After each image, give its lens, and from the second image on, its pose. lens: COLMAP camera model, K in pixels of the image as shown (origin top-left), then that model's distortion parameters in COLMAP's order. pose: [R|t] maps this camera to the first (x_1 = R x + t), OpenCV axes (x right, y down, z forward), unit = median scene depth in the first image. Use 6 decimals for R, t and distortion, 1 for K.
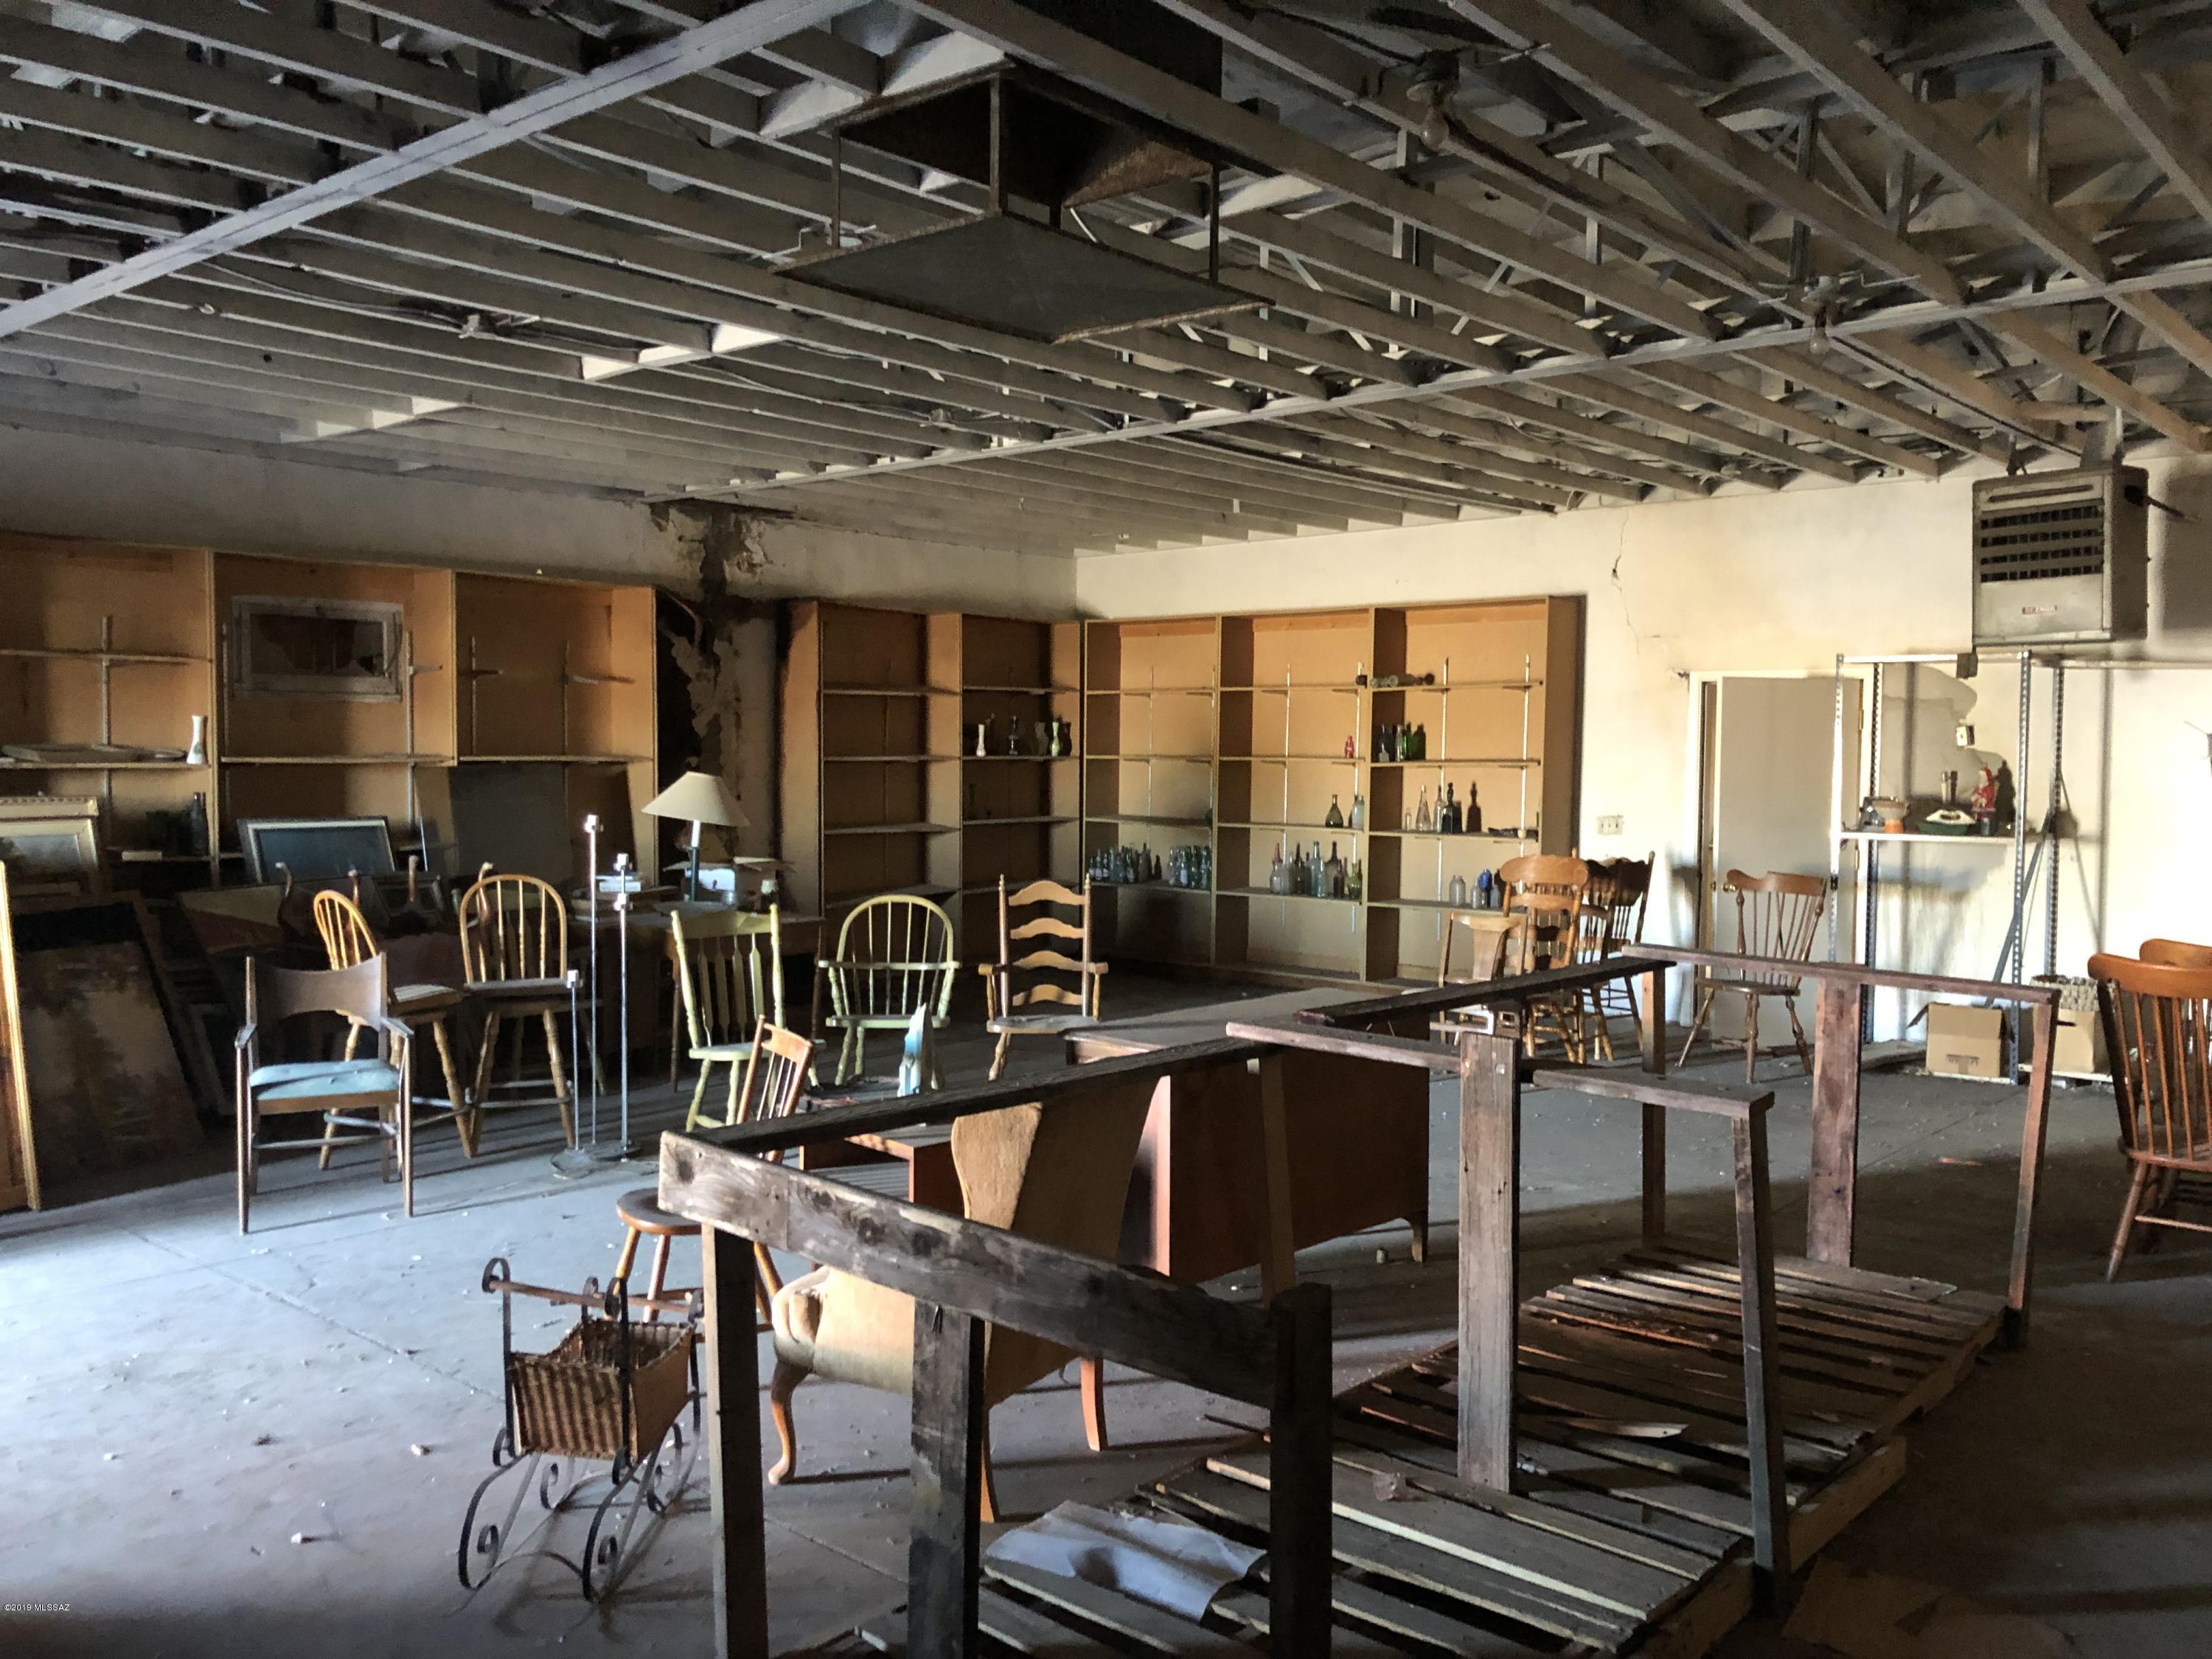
lens RADIAL K [[1788.7, 0, 1115.7], [0, 1788.7, 889.6], [0, 0, 1]] dist [0.085496, -0.005515]
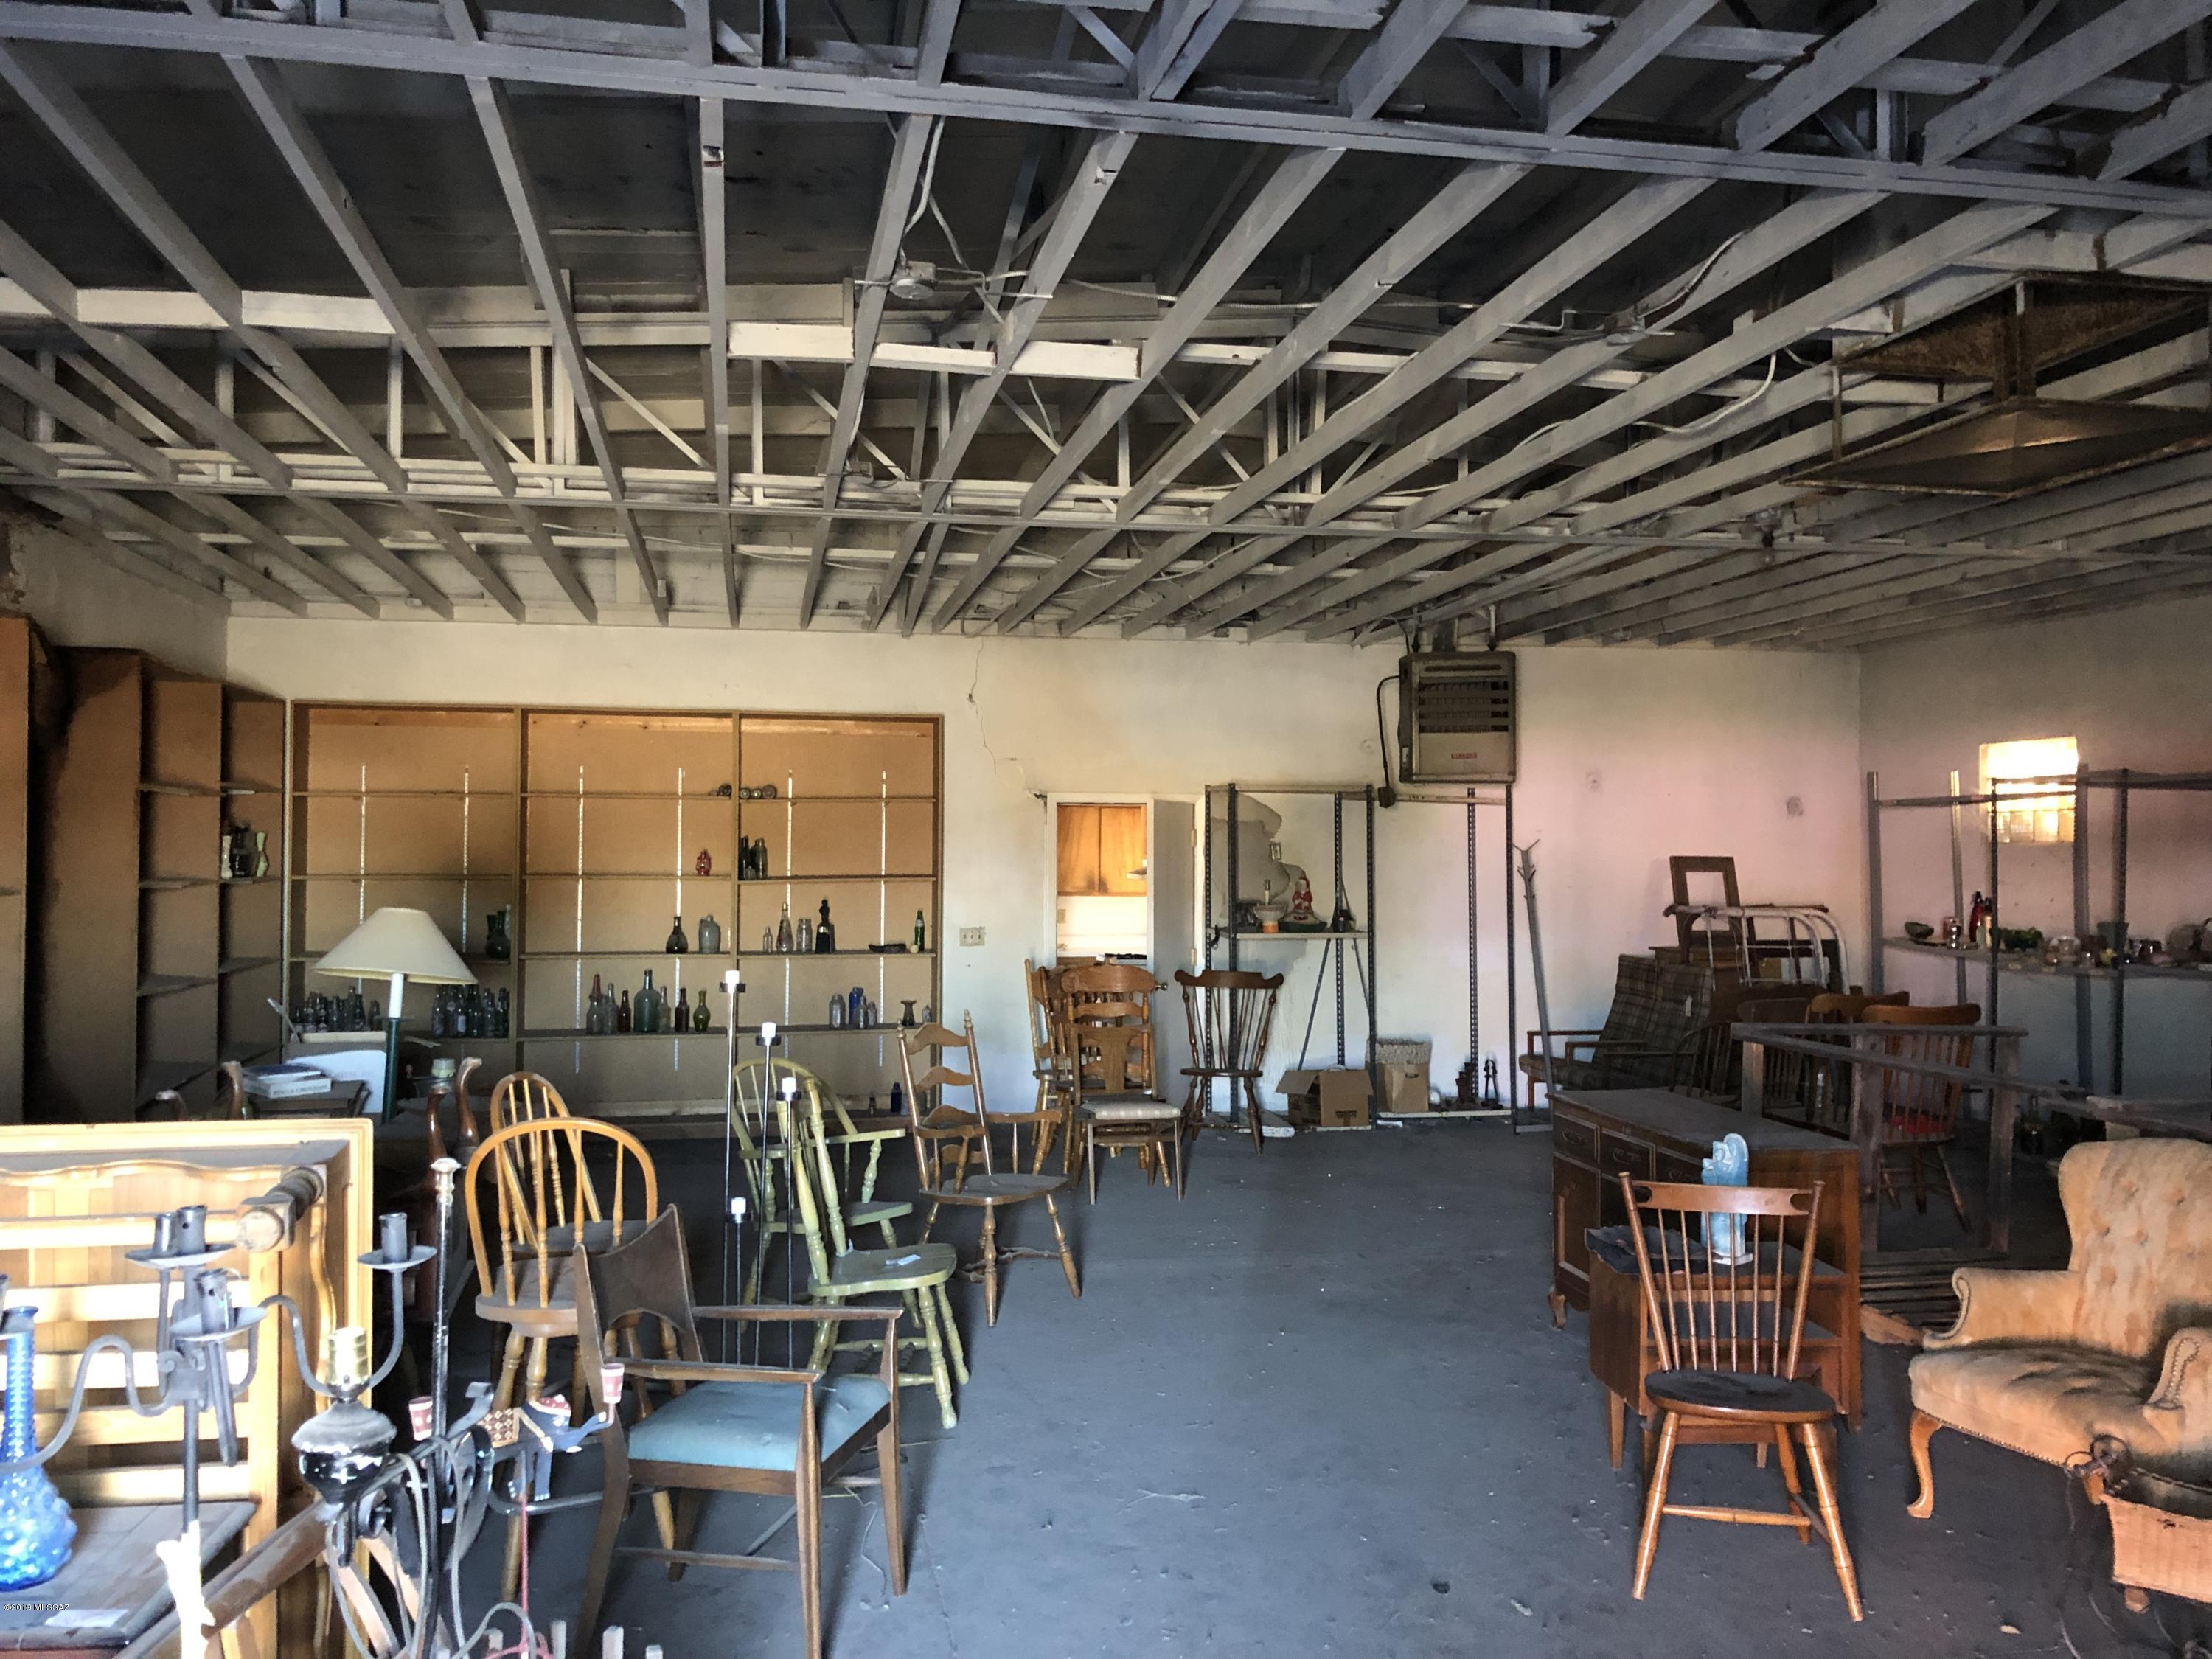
lens RADIAL K [[1796.6, 0, 1112.3], [0, 1796.6, 836.4], [0, 0, 1]] dist [0.018279, -0.005283]
pose [[0.615860, 0.005470, 0.787837, -0.592450], [0.069614, 0.995687, -0.061331, -0.030043], [-0.784774, 0.092616, 0.612823, 0.368067]]
